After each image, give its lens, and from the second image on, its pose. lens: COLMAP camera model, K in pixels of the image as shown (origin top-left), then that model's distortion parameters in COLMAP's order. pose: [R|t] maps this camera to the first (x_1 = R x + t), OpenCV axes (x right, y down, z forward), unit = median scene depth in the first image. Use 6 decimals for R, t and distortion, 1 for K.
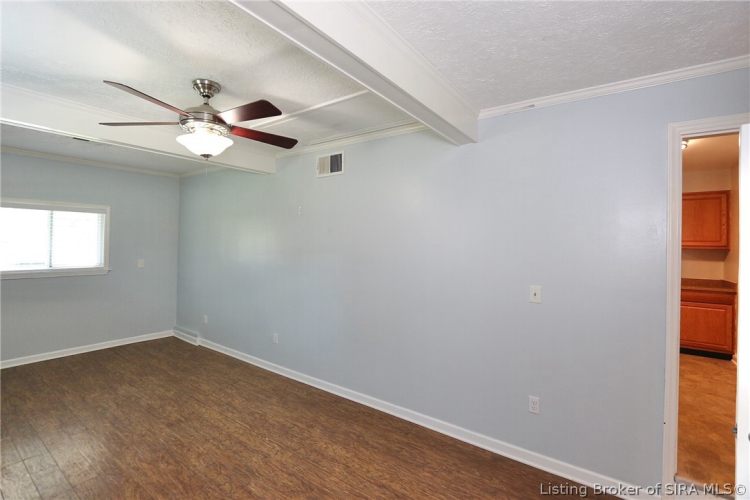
lens RADIAL K [[346.6, 0, 369.9], [0, 346.6, 241.8], [0, 0, 1]] dist [-0.010674, -0.000387]
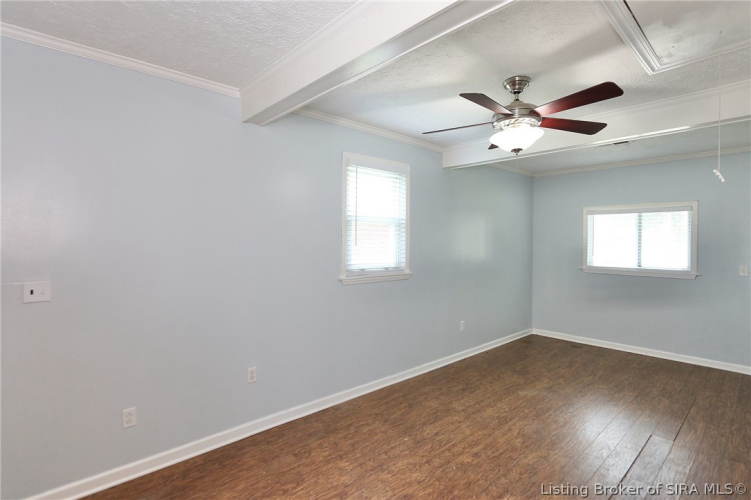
lens RADIAL K [[373.6, 0, 367.3], [0, 373.6, 244.5], [0, 0, 1]] dist [-0.013427, 0.000266]
pose [[-0.200006, -0.001146, -0.979794, 0.541078], [-0.011694, 0.999931, 0.001218, 0.021869], [0.979725, 0.011701, -0.200006, 0.615122]]
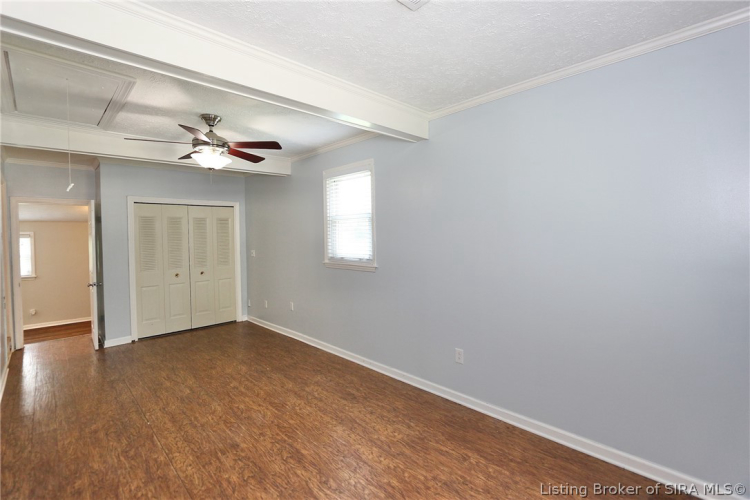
lens RADIAL K [[346.6, 0, 369.9], [0, 346.6, 241.8], [0, 0, 1]] dist [-0.010674, -0.000387]
pose [[-0.984324, -0.006352, 0.176254, -1.054169], [-0.002885, 0.999797, 0.019917, 0.010732], [-0.176345, 0.019096, -0.984143, 1.765984]]
